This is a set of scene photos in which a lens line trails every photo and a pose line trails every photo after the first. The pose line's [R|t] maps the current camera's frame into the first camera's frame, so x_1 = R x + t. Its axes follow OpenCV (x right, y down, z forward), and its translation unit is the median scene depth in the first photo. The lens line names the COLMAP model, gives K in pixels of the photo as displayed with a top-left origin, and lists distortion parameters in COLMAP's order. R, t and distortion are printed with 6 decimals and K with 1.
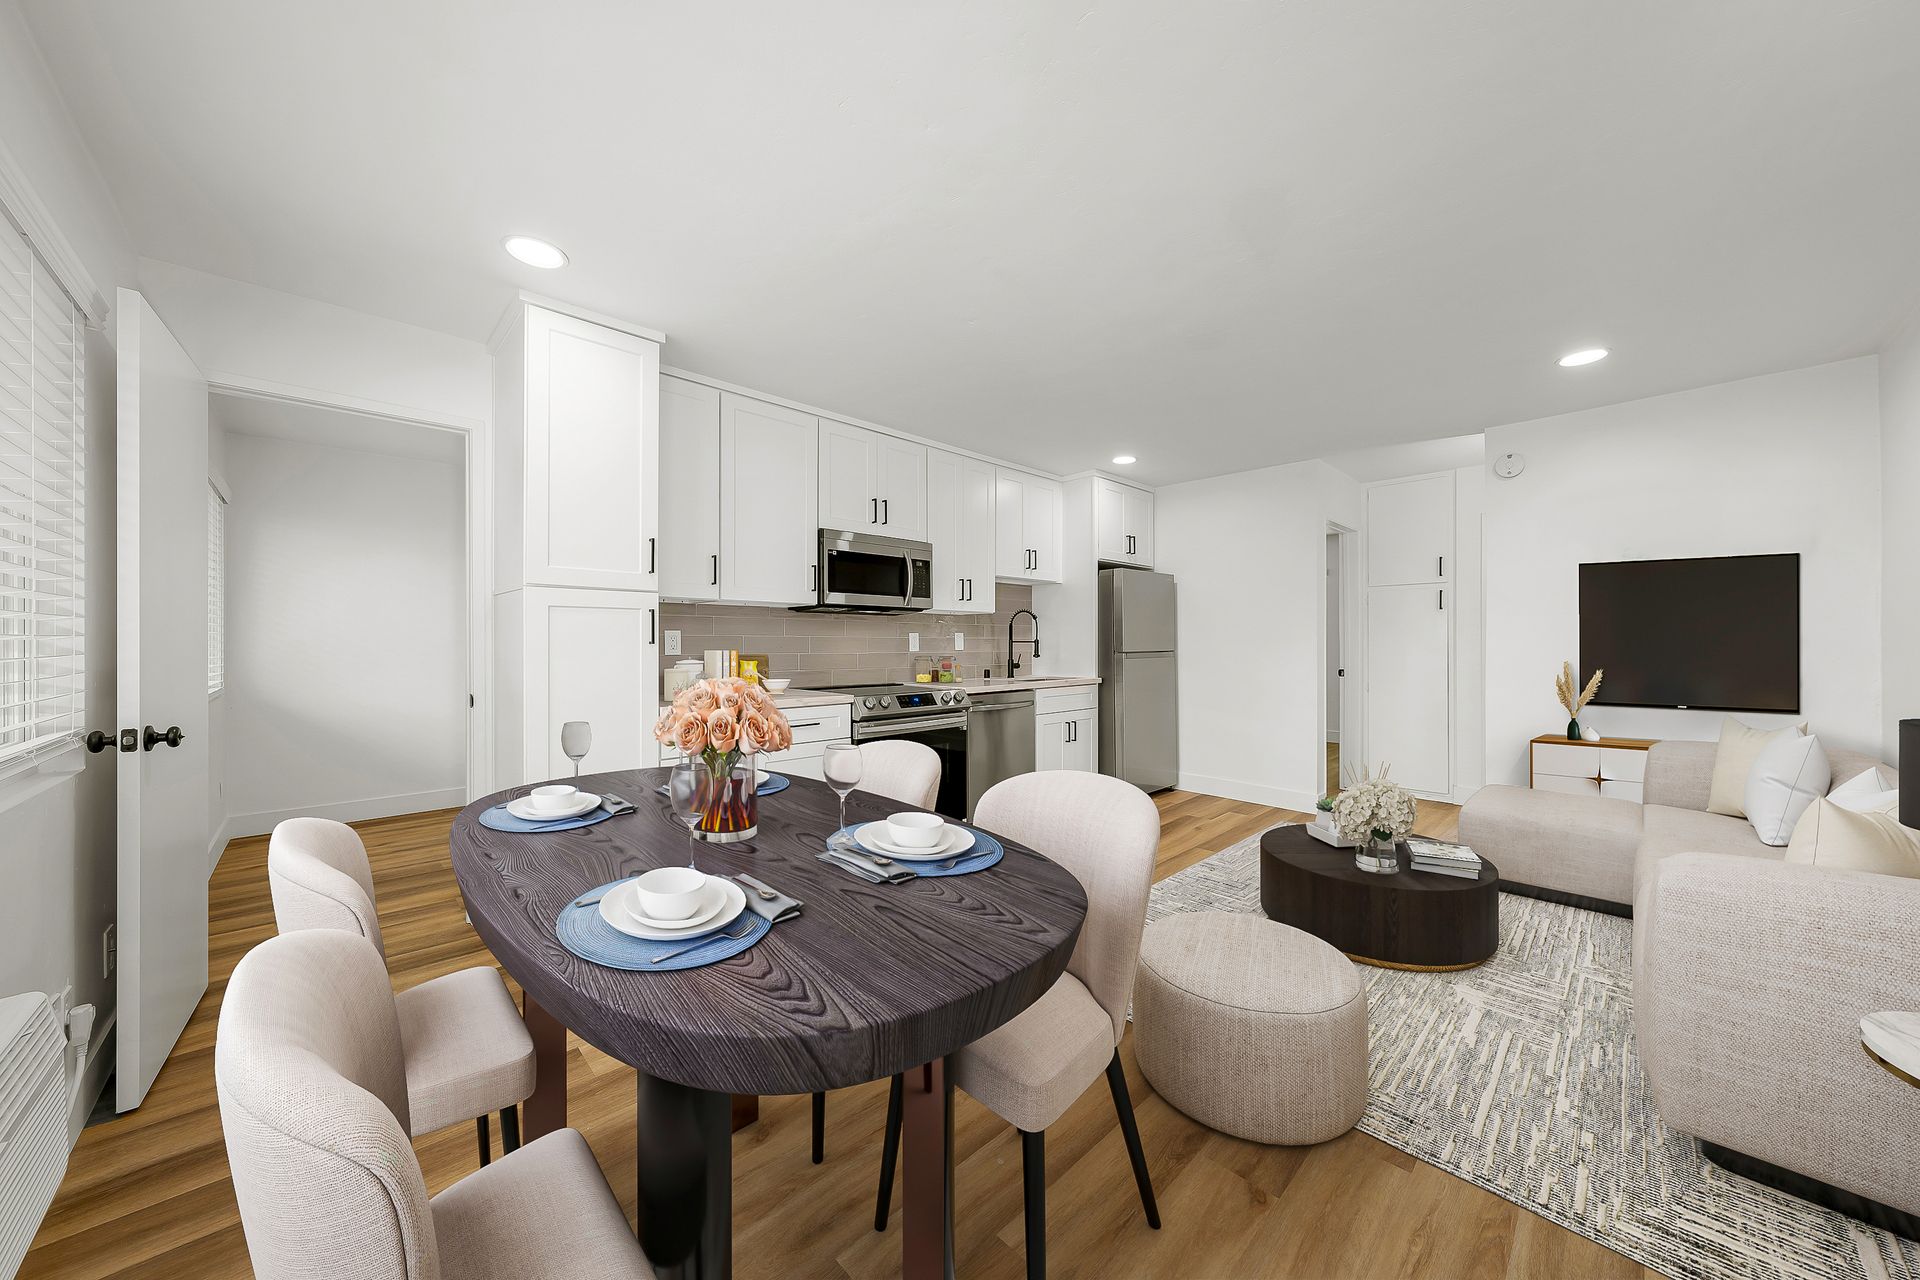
lens RADIAL K [[660.3, 0, 959.2], [0, 660.3, 610.0], [0, 0, 1]] dist [-0.000547, -0.000039]
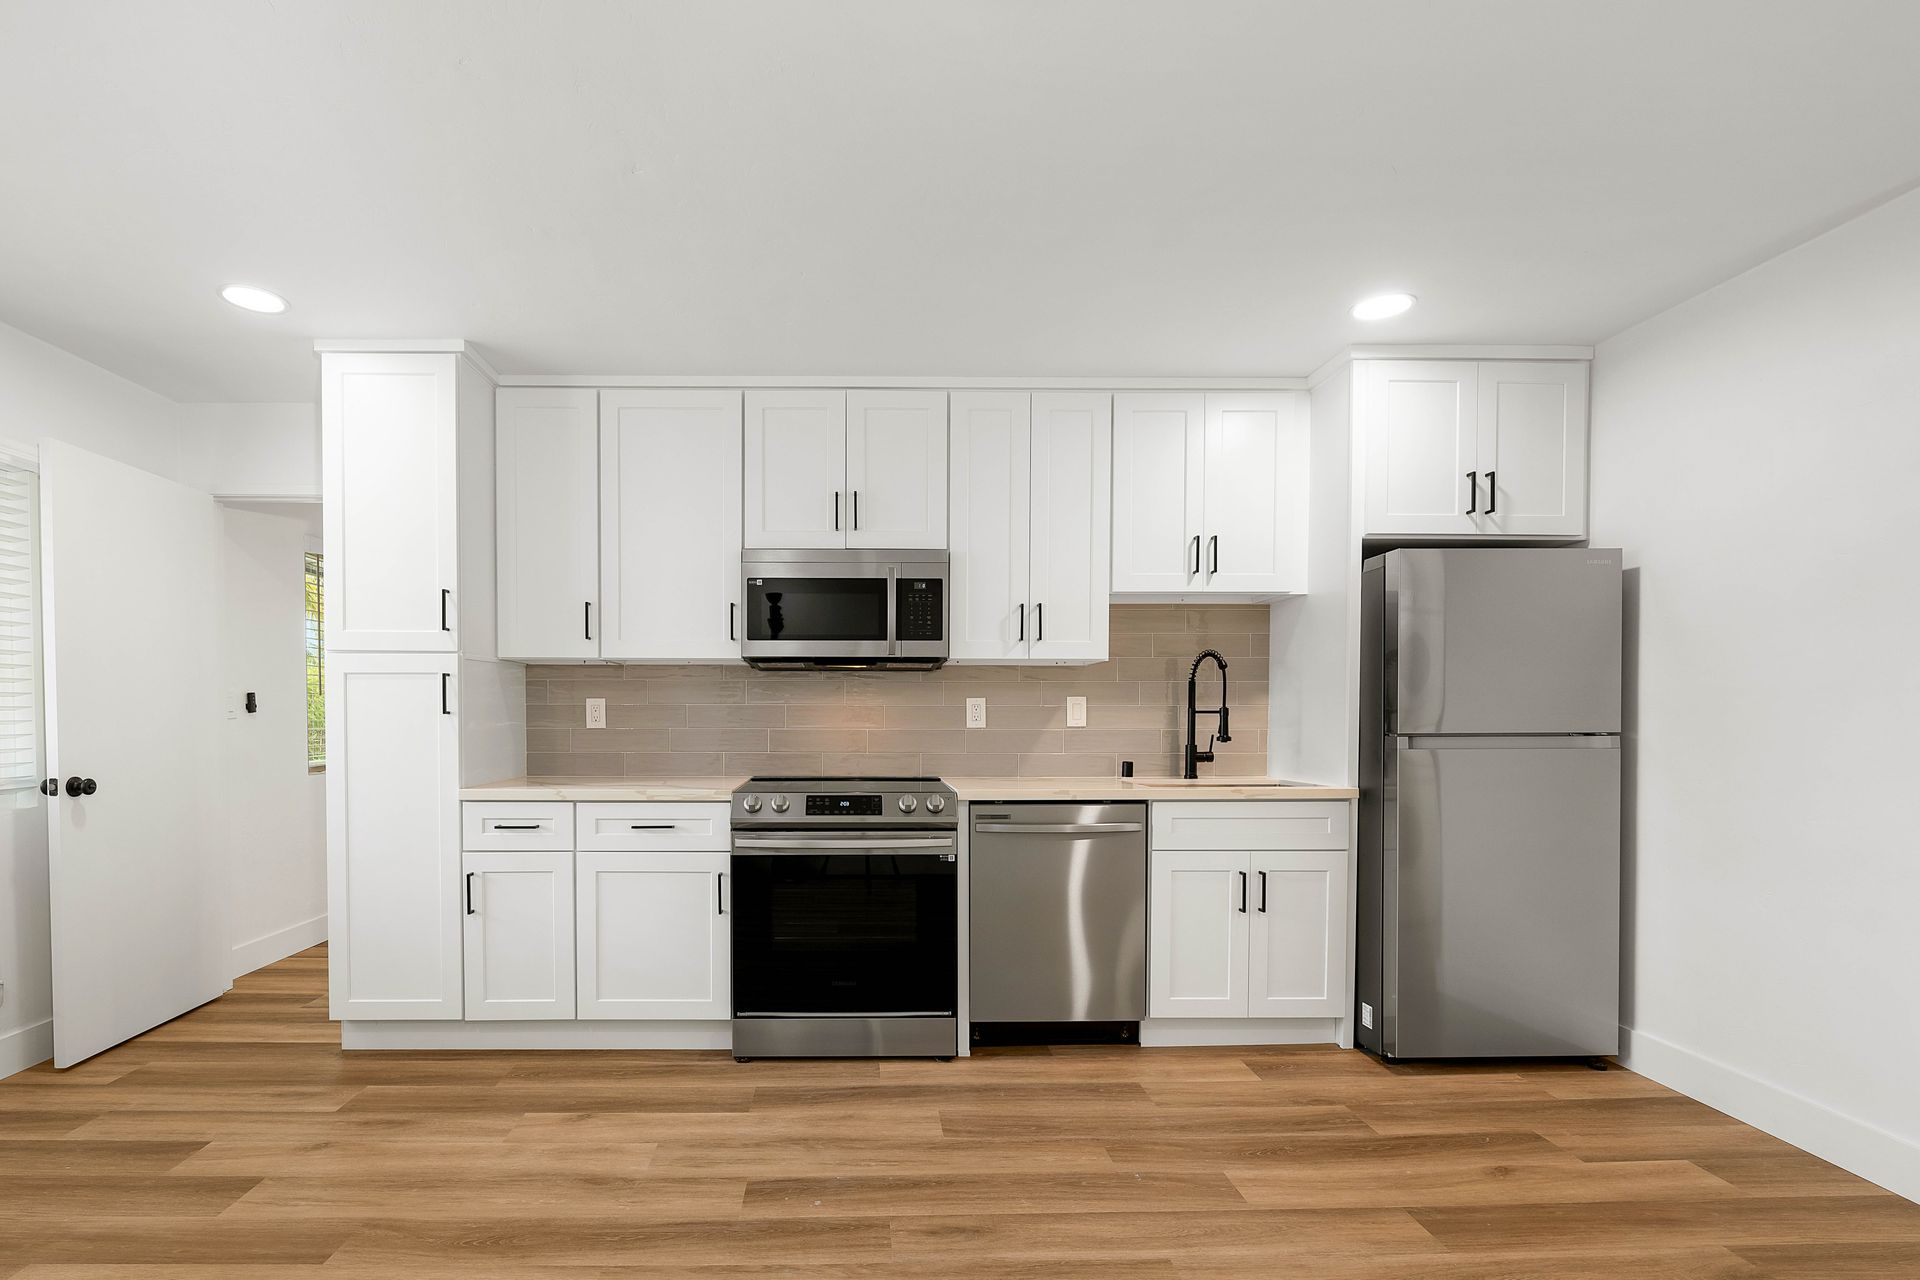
lens RADIAL K [[900.6, 0, 922.7], [0, 900.6, 694.2], [0, 0, 1]] dist [0.000019, -0.000039]
pose [[0.730952, -0.011494, -0.682332, 0.519778], [0.032573, 0.999306, 0.018060, 0.016771], [0.681651, -0.035427, 0.730819, 0.386984]]
